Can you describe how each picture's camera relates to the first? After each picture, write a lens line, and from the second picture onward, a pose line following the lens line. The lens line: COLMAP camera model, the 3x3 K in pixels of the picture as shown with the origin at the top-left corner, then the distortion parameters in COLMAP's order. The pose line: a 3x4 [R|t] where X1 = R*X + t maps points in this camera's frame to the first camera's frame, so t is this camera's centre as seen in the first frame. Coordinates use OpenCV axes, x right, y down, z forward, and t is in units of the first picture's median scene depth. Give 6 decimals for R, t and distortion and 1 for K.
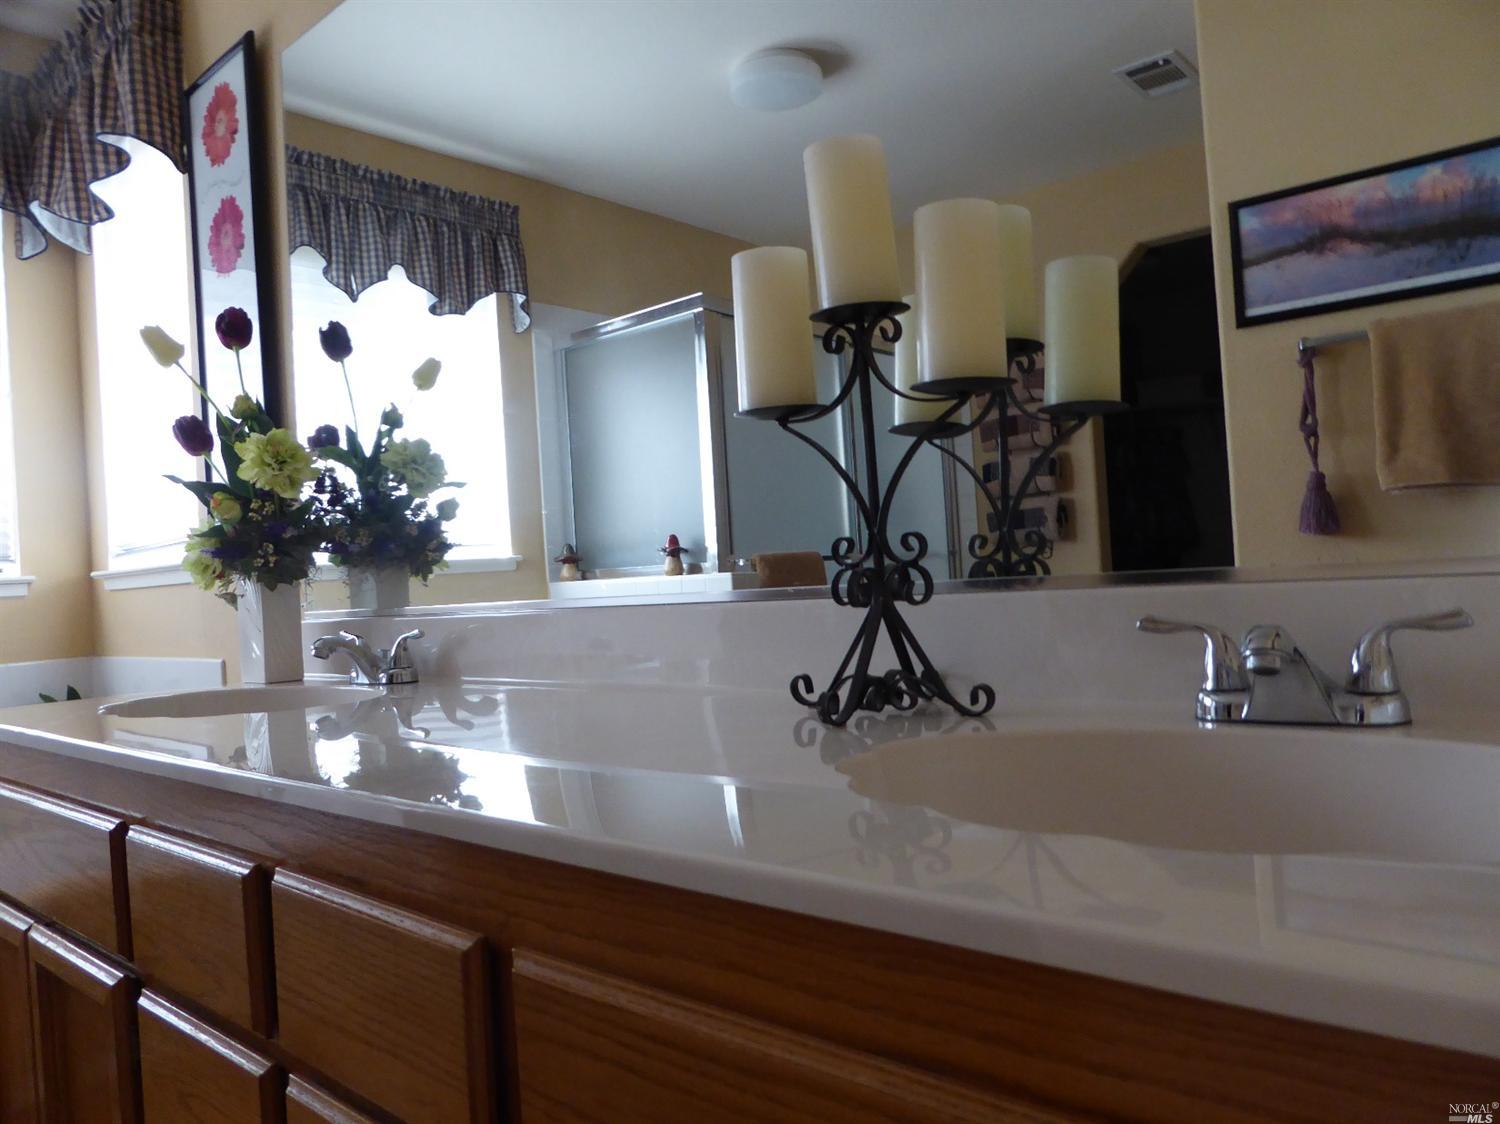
lens RADIAL K [[1059.5, 0, 750.0], [0, 1059.5, 562.0], [0, 0, 1]] dist [-0.050643, 0.031336]
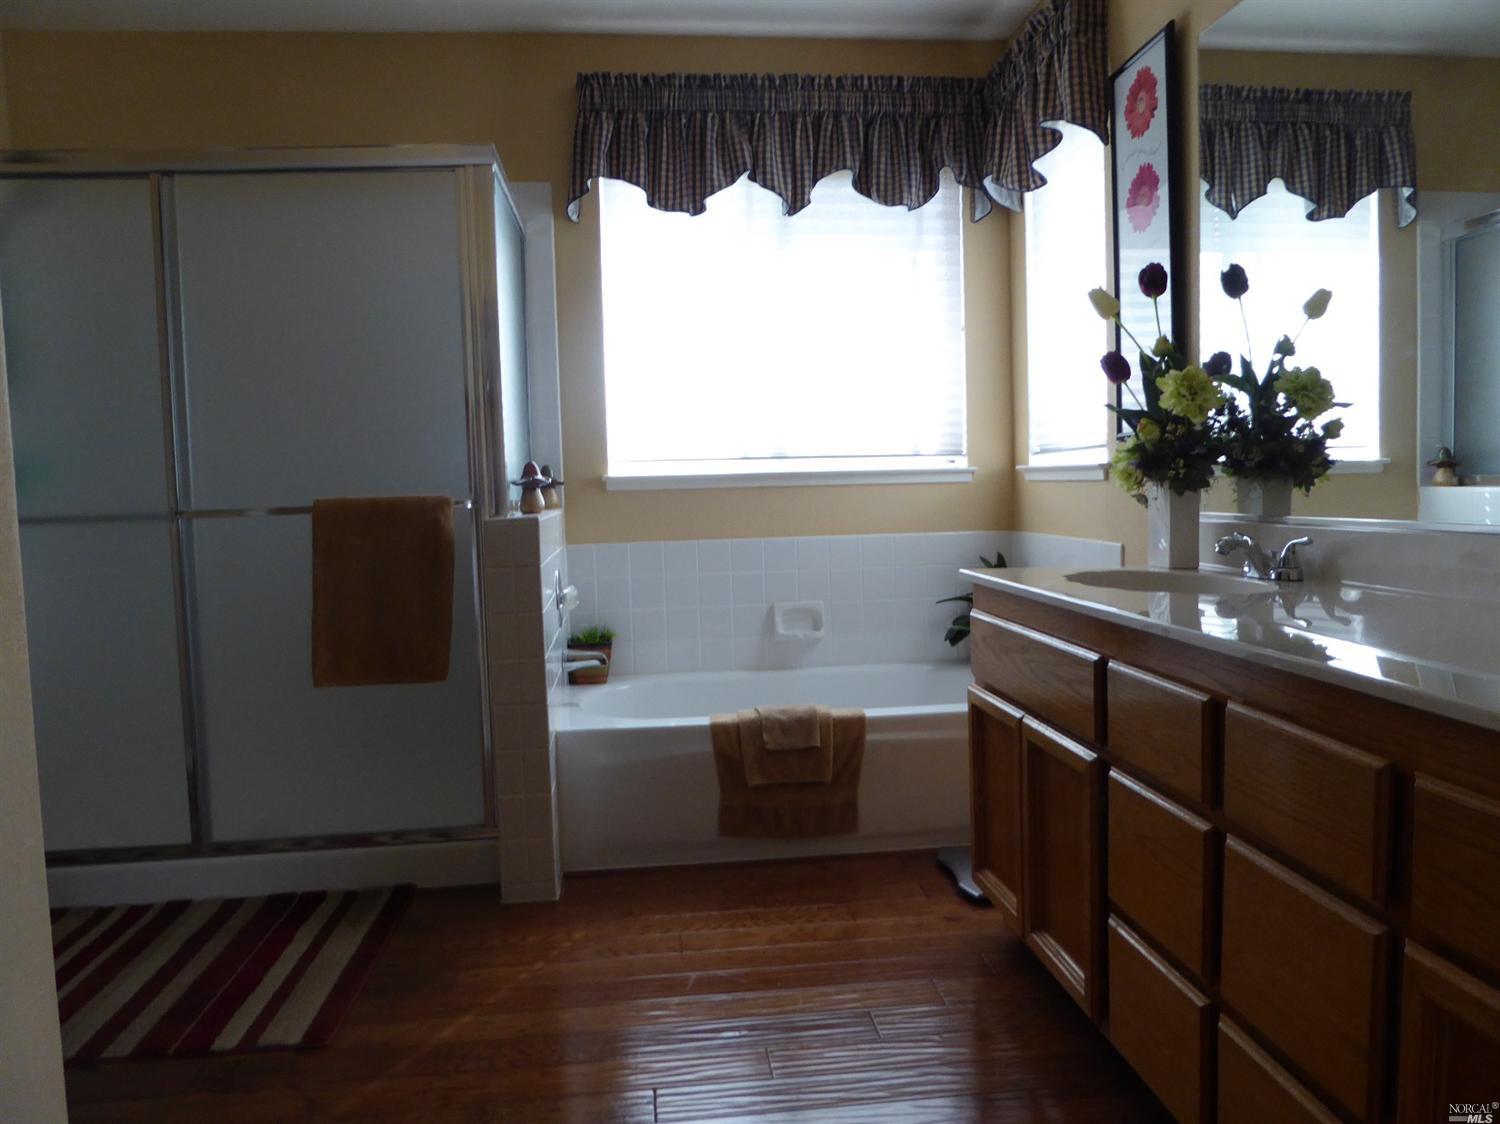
lens RADIAL K [[1052.3, 0, 751.7], [0, 1052.3, 548.4], [0, 0, 1]] dist [-0.051236, 0.022145]
pose [[0.732111, 0.086174, -0.675713, 0.014191], [-0.015979, 0.993865, 0.109435, -0.026936], [0.680998, -0.069322, 0.728997, -0.184363]]
